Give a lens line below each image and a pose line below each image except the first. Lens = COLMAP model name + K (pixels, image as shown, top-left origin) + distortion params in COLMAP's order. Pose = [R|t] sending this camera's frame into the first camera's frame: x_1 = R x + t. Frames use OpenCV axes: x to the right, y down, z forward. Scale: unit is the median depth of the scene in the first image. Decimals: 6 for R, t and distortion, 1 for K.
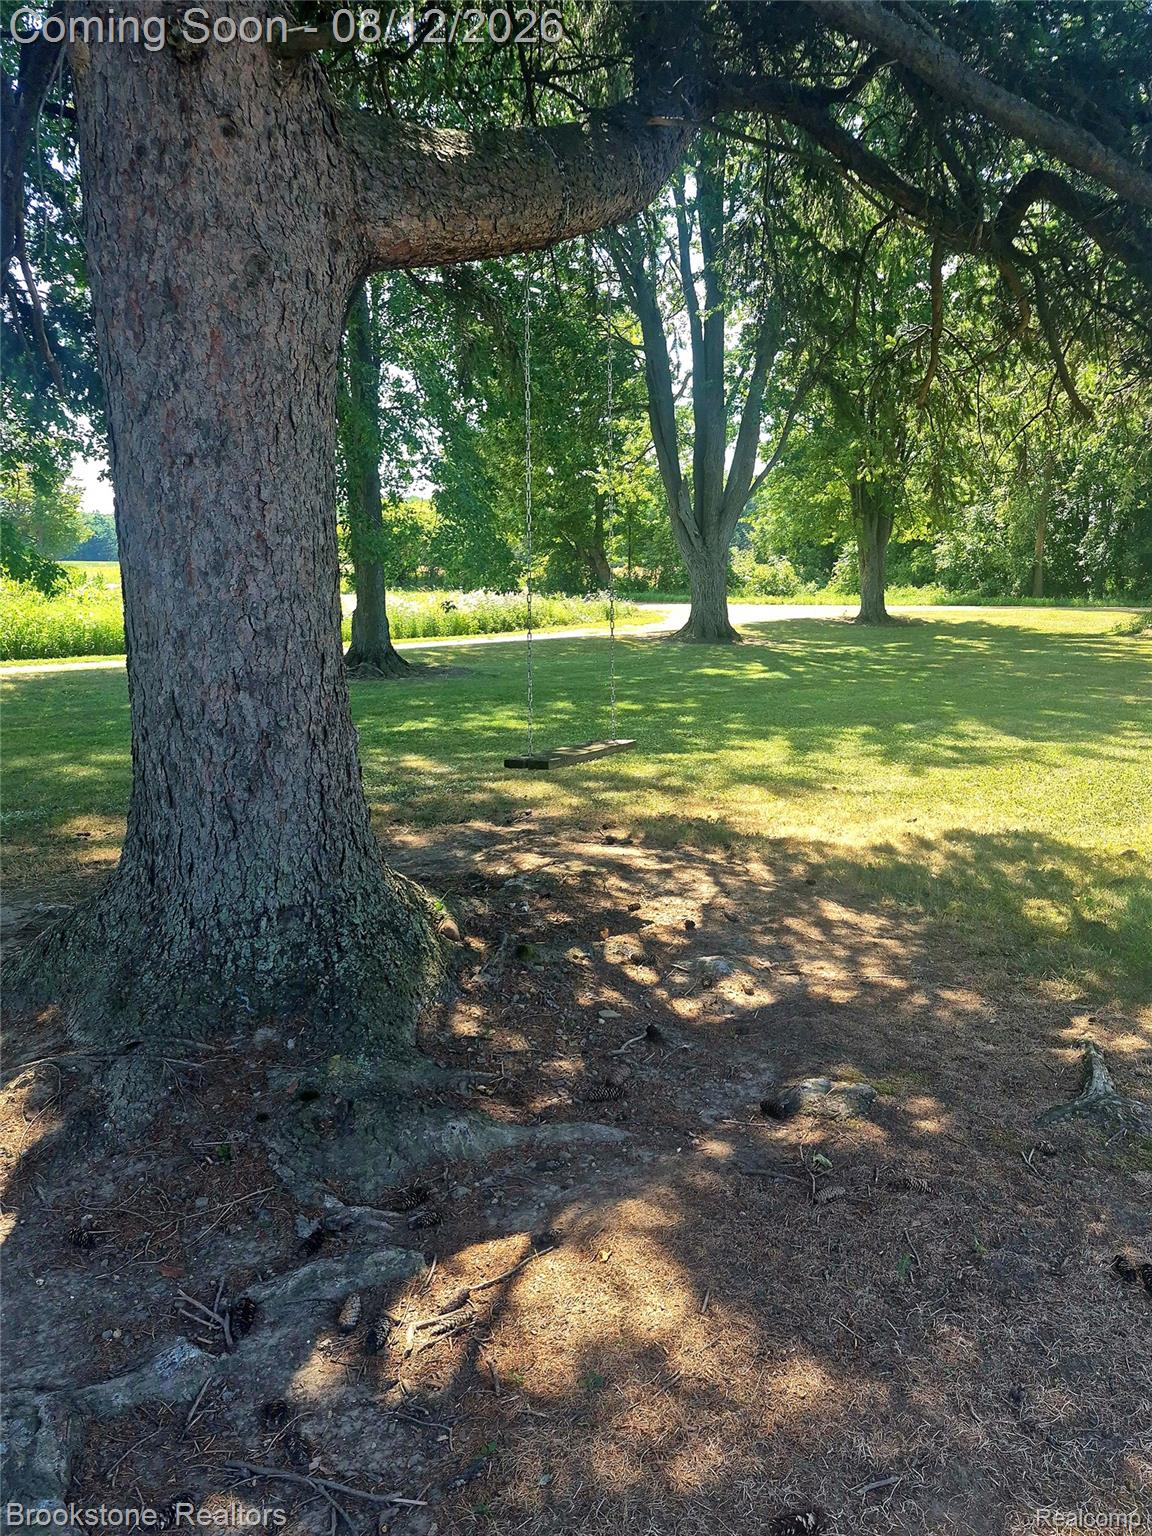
lens RADIAL K [[1038.0, 0, 577.8], [0, 1038.0, 768.3], [0, 0, 1]] dist [0.037262, 0.000185]
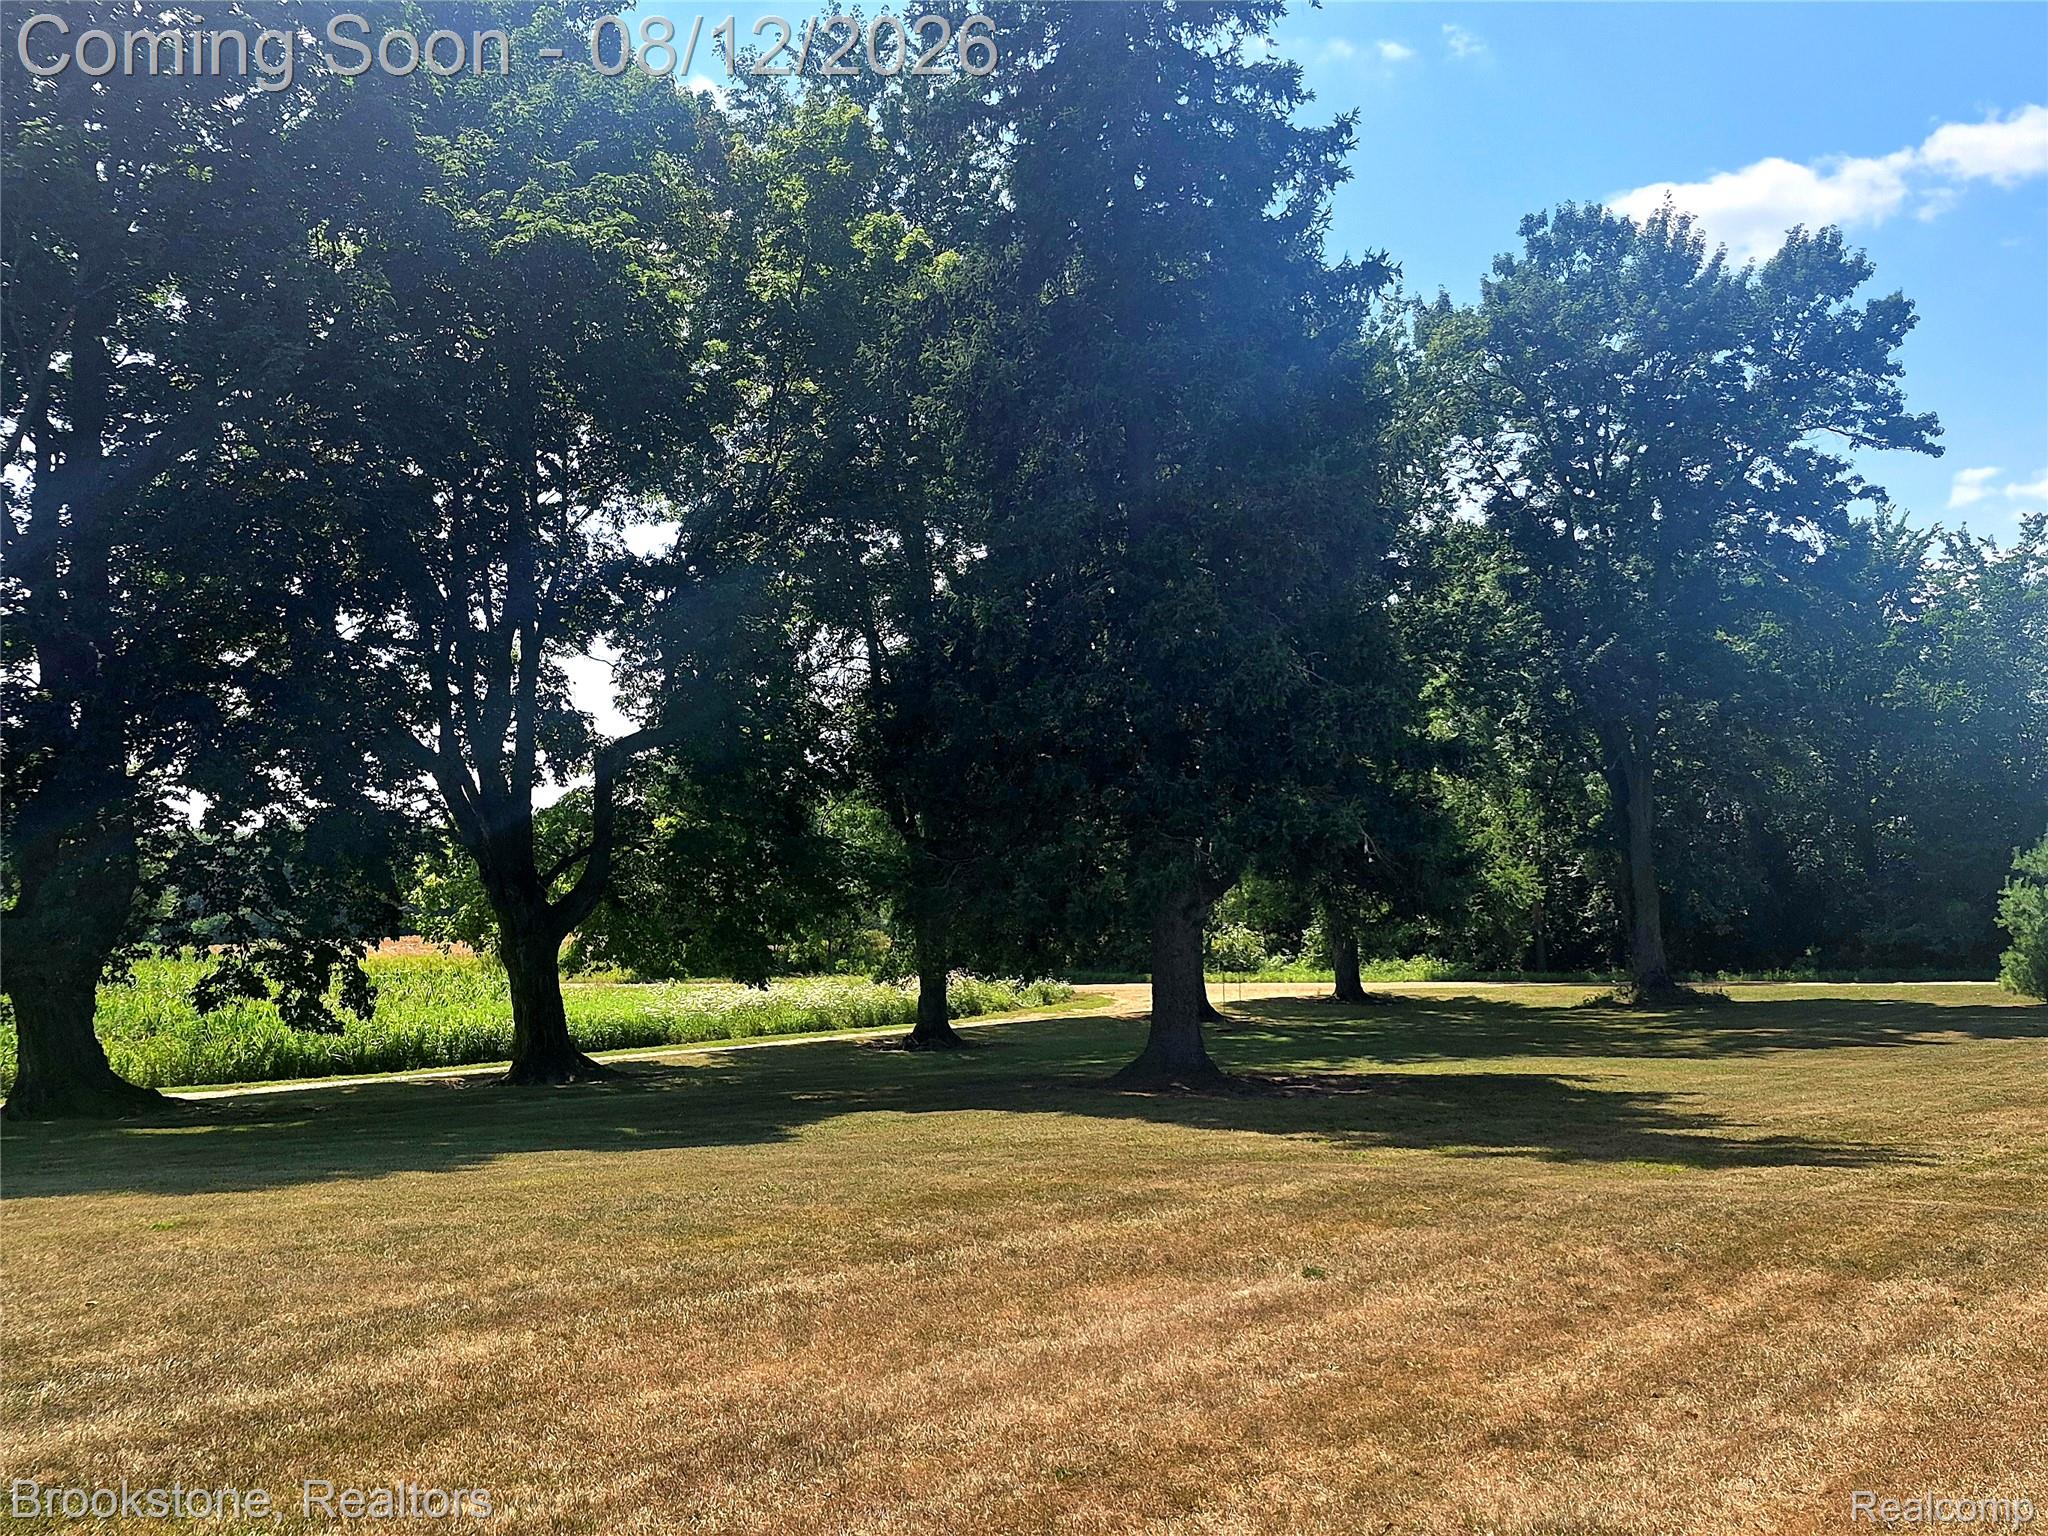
lens RADIAL K [[2021.6, 0, 1024.1], [0, 2021.6, 767.0], [0, 0, 1]] dist [0.139256, 0.000000]
pose [[0.994678, -0.010440, 0.102505, -0.153744], [0.036853, 0.965089, -0.259315, 0.096233], [-0.096219, 0.261713, 0.960338, -0.623167]]
